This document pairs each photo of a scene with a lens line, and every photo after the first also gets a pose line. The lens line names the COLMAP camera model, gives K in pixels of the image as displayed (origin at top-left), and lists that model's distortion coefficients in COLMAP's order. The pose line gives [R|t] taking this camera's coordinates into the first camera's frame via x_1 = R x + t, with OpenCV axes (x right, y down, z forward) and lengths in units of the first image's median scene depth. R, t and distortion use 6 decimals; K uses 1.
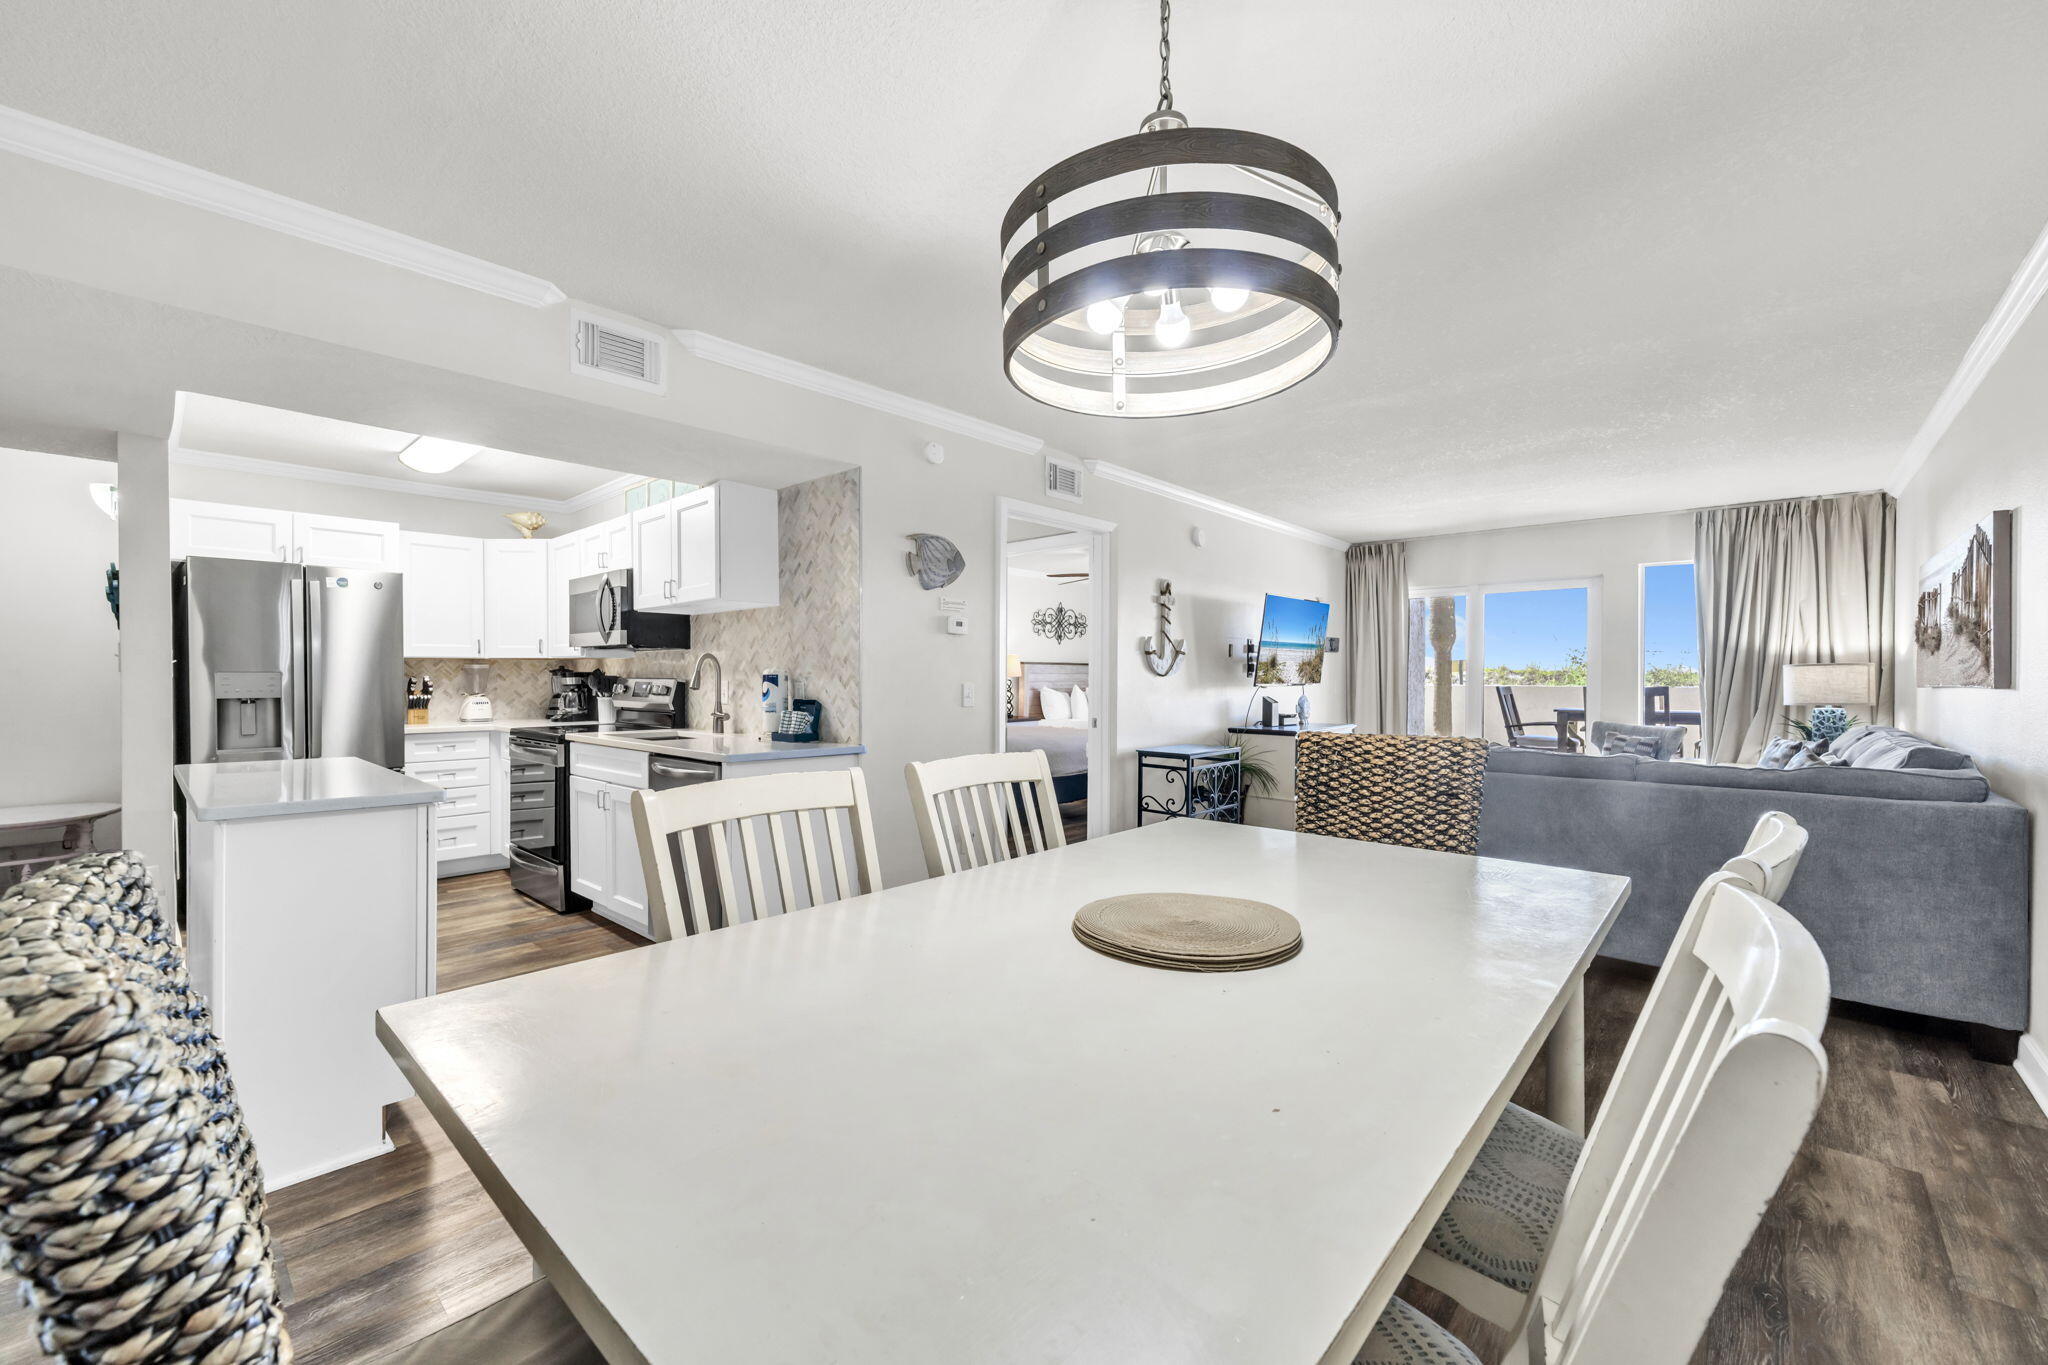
lens RADIAL K [[808.9, 0, 1024.0], [0, 808.9, 682.5], [0, 0, 1]] dist [0.001021, 0.000167]
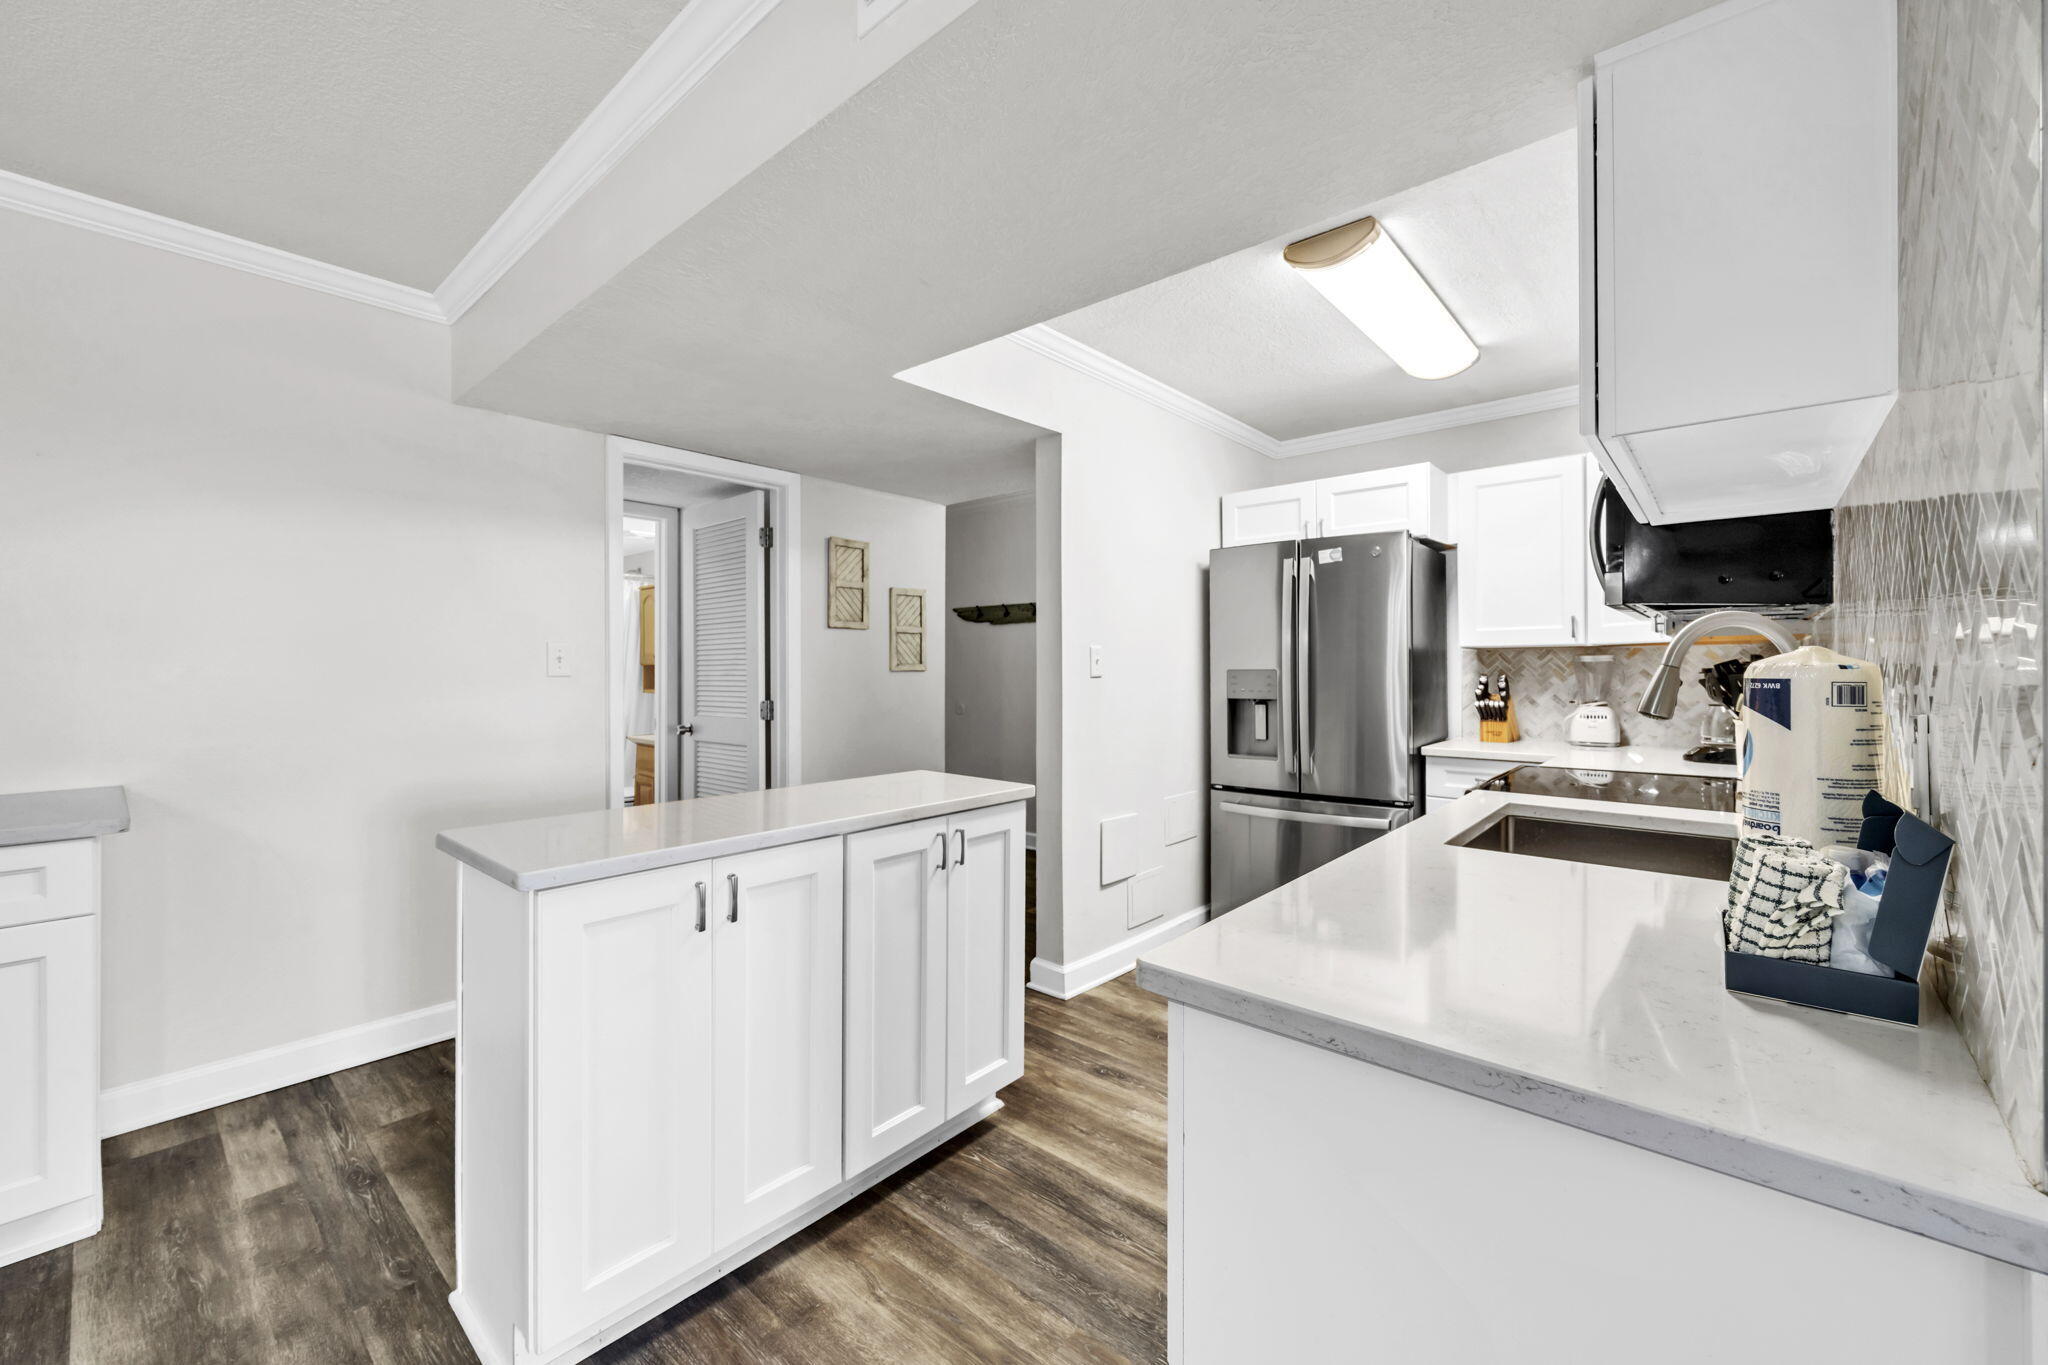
lens RADIAL K [[819.1, 0, 1032.7], [0, 819.1, 664.7], [0, 0, 1]] dist [0.001458, -0.003914]
pose [[0.030101, -0.005878, -0.999530, -0.050820], [-0.005179, 0.999968, -0.006037, -0.009081], [0.999533, 0.005359, 0.030069, 0.548719]]
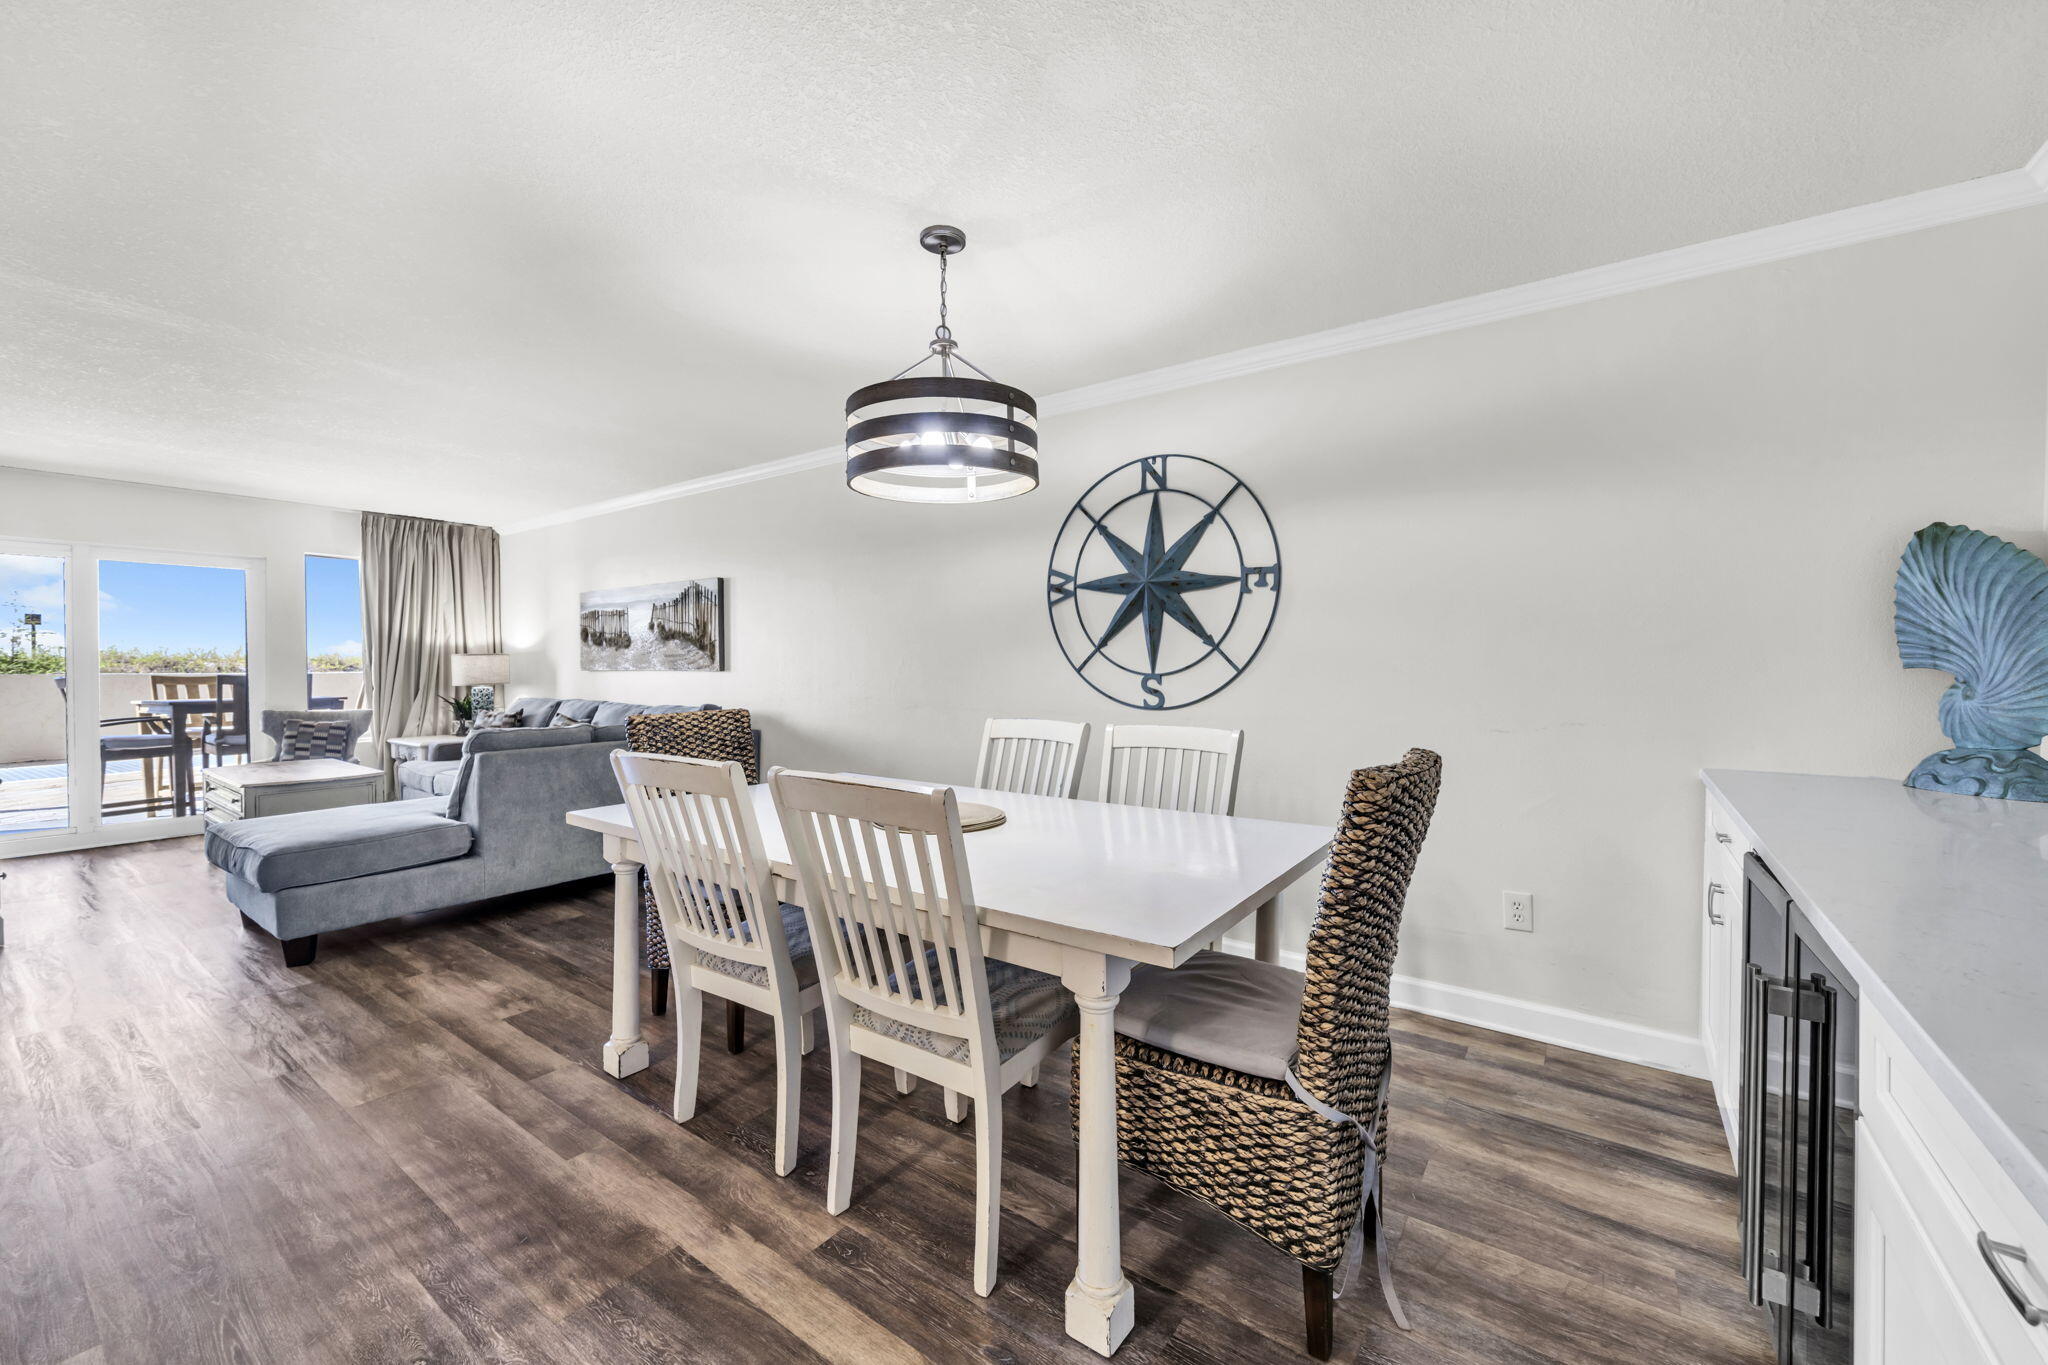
lens RADIAL K [[813.9, 0, 1005.0], [0, 813.9, 669.6], [0, 0, 1]] dist [0.000846, 0.000024]
pose [[-0.106946, -0.010977, 0.994204, -0.409335], [0.004441, 0.999924, 0.011518, -0.008281], [-0.994255, 0.005647, -0.106890, 0.284043]]
